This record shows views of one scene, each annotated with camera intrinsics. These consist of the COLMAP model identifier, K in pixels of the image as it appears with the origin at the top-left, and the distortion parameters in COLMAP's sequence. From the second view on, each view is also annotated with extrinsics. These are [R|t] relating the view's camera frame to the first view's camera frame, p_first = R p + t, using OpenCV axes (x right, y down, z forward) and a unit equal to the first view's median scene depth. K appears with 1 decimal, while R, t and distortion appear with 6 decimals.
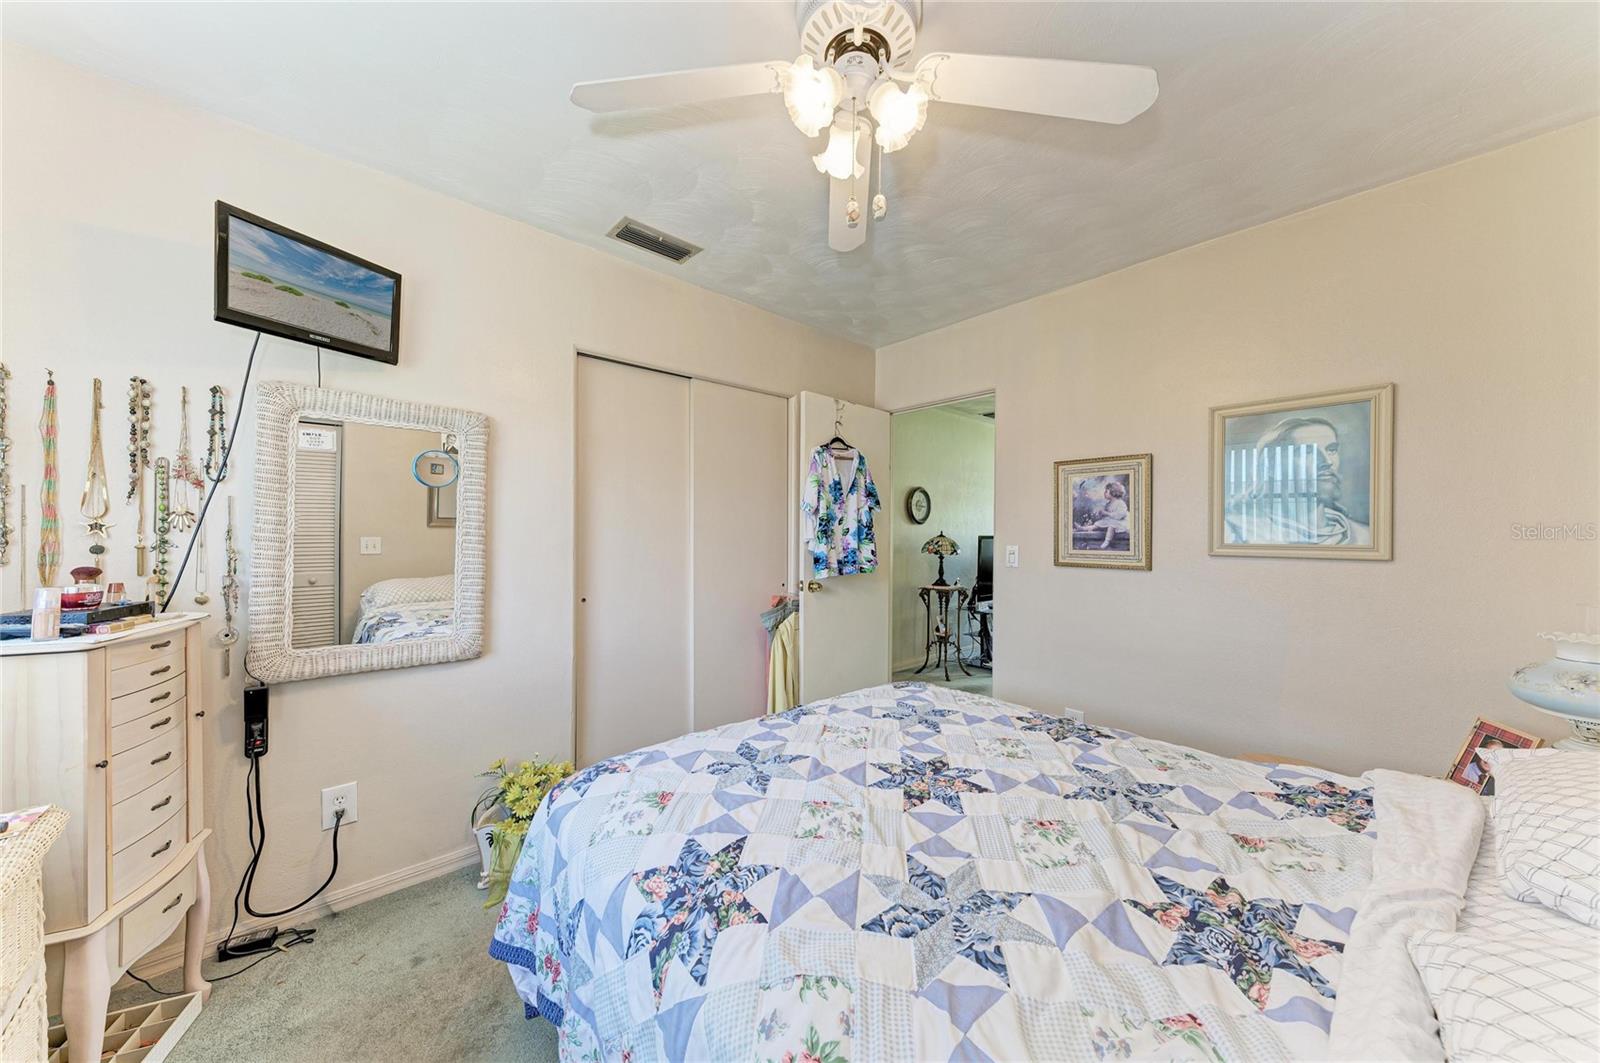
lens RADIAL K [[542.3, 0, 802.8], [0, 542.3, 532.1], [0, 0, 1]] dist [0.020578, -0.004229]
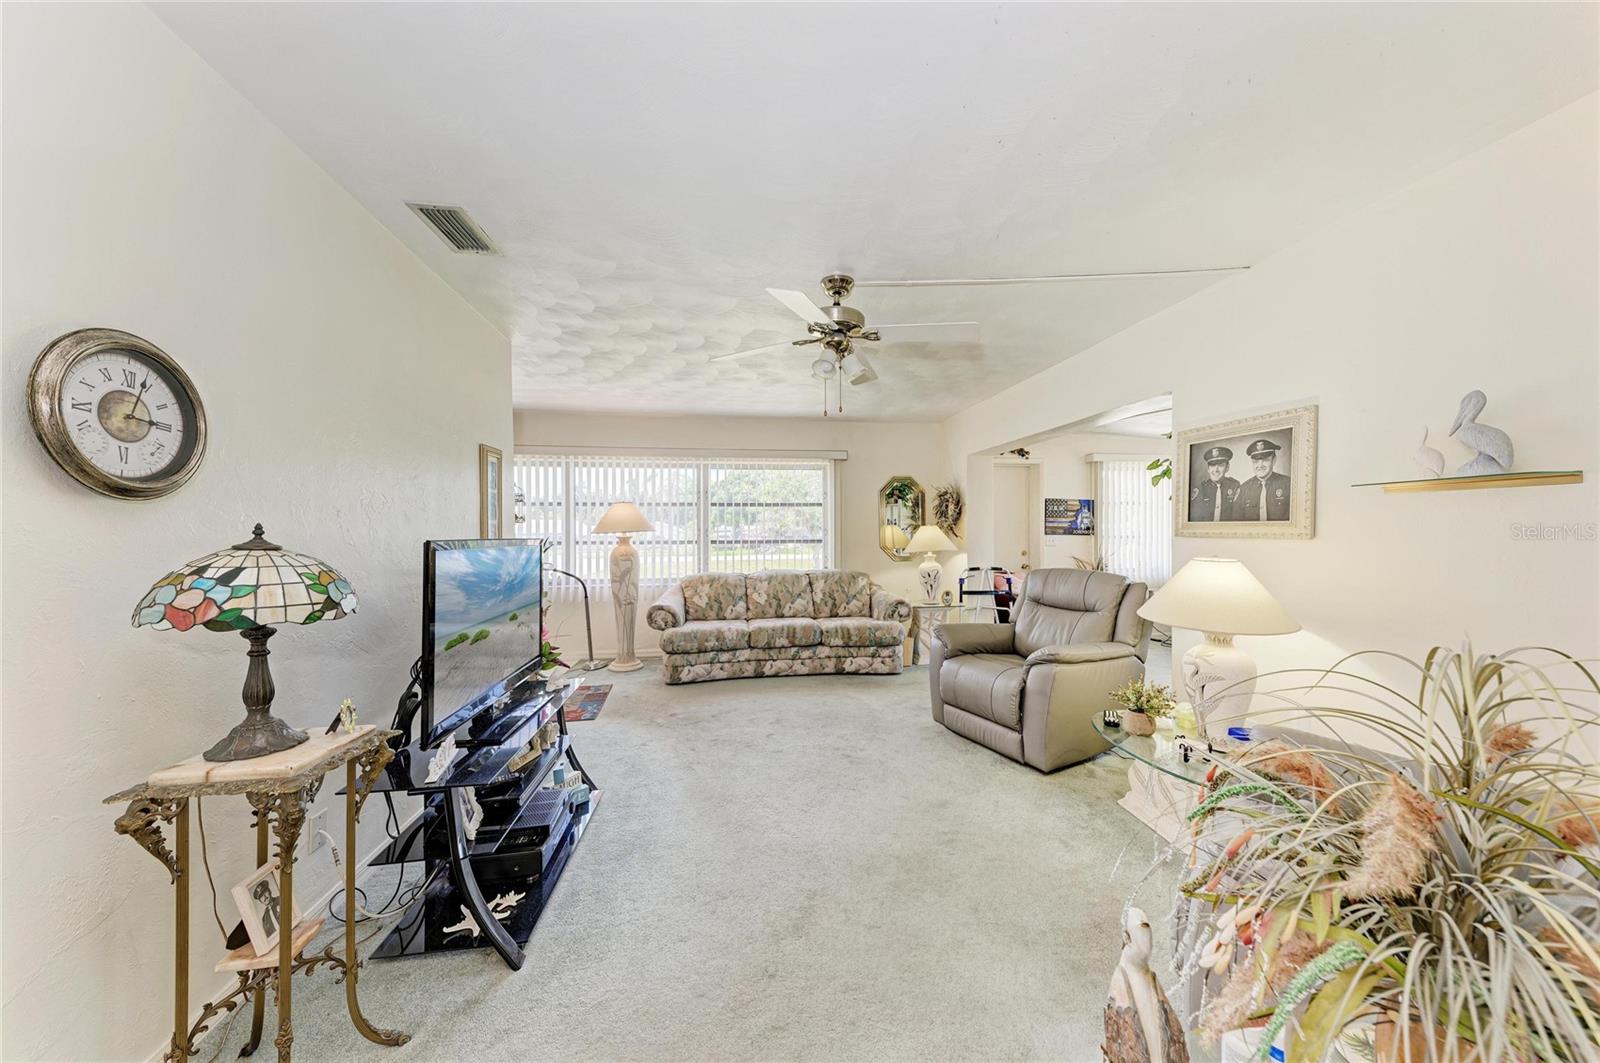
lens RADIAL K [[542.3, 0, 800.3], [0, 542.3, 535.0], [0, 0, 1]] dist [0.020578, -0.004229]
pose [[0.552678, -0.014775, 0.833264, 0.455226], [0.013194, 0.999873, 0.008979, 0.008521], [-0.833291, 0.006032, 0.552802, 1.637044]]
